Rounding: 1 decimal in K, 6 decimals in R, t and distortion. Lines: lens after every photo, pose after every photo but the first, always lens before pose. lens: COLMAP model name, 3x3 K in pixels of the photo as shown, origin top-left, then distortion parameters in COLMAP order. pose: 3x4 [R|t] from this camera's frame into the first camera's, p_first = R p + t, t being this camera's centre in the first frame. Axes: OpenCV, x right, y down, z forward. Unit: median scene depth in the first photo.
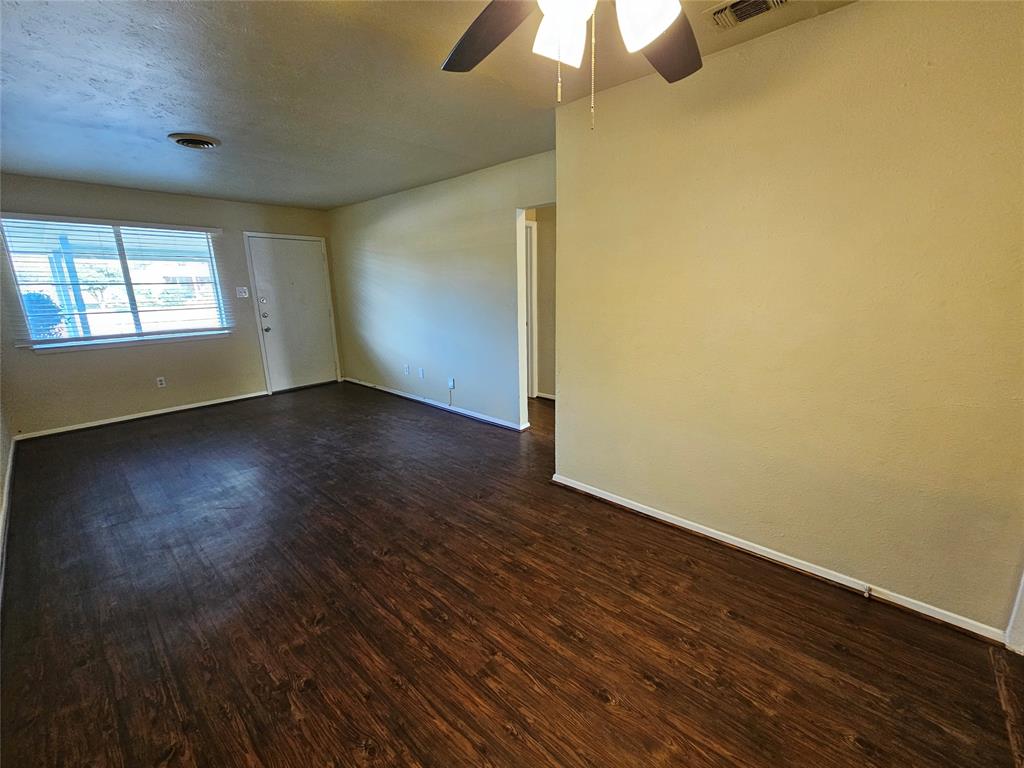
lens RADIAL K [[418.7, 0, 513.0], [0, 418.7, 378.7], [0, 0, 1]] dist [-0.001225, 0.000961]
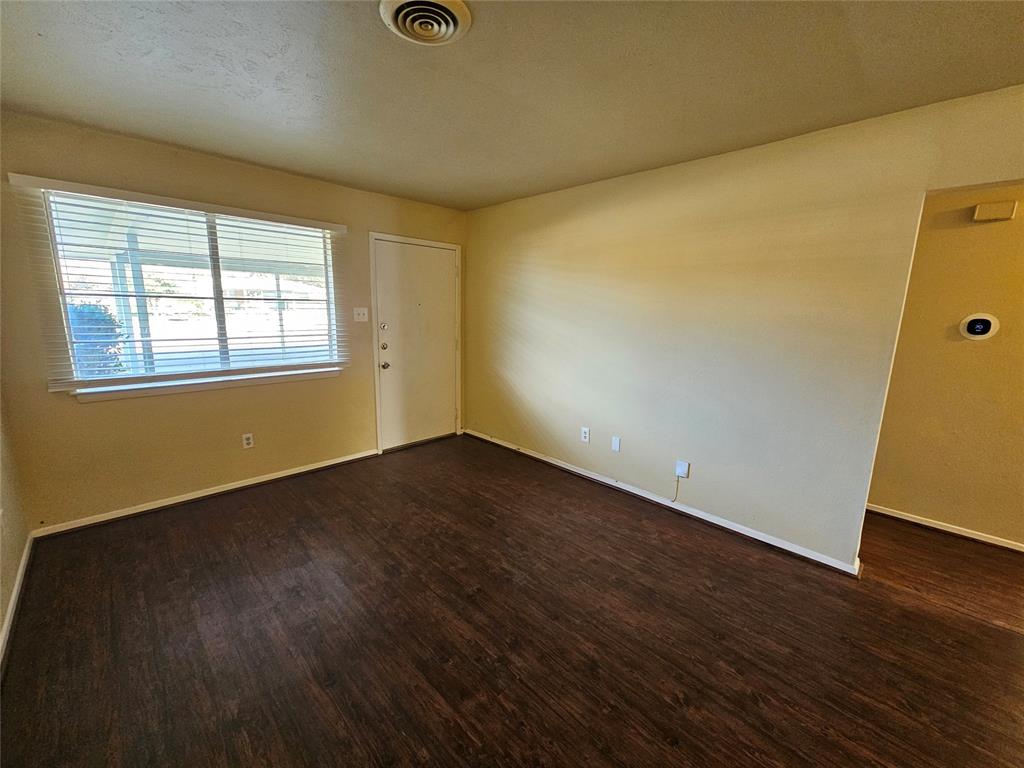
lens RADIAL K [[418.7, 0, 516.2], [0, 418.7, 379.1], [0, 0, 1]] dist [-0.001225, 0.000961]
pose [[0.997389, 0.048045, -0.053920, -0.352834], [-0.050798, 0.997411, -0.050904, -0.076596], [0.051334, 0.053510, 0.997247, 0.316544]]
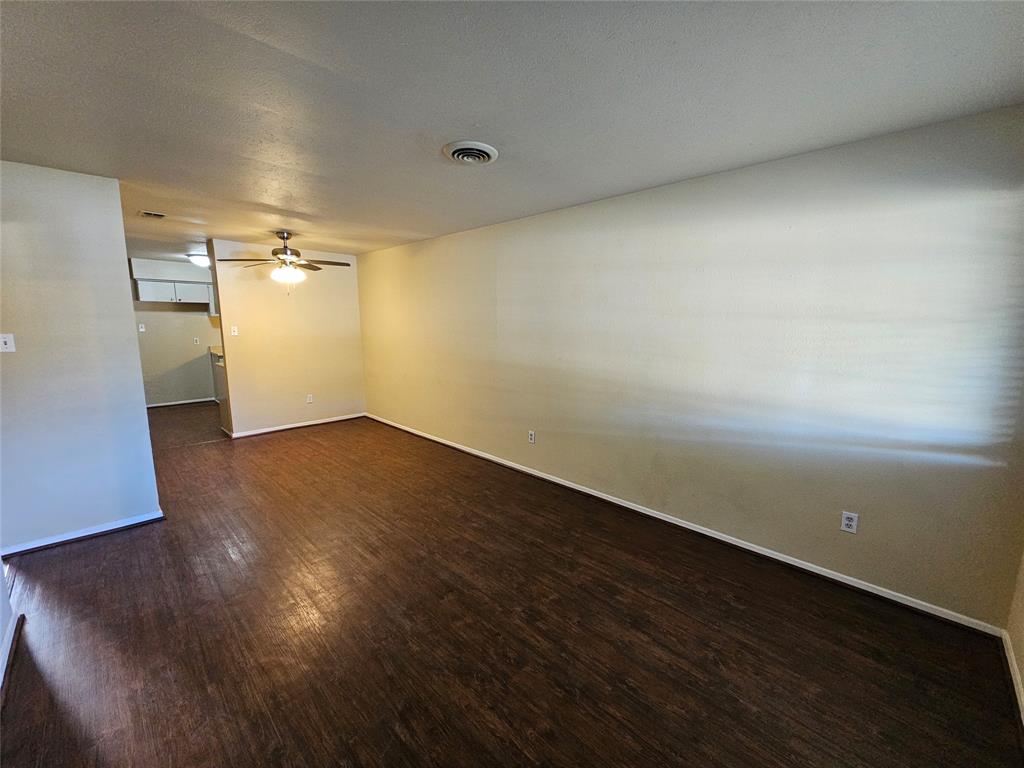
lens RADIAL K [[418.7, 0, 518.5], [0, 418.7, 375.7], [0, 0, 1]] dist [-0.001225, 0.000961]
pose [[-0.999038, 0.010193, 0.042661, -0.511364], [0.024719, 0.934290, 0.355655, -0.267415], [-0.036232, 0.356367, -0.933643, 1.104051]]
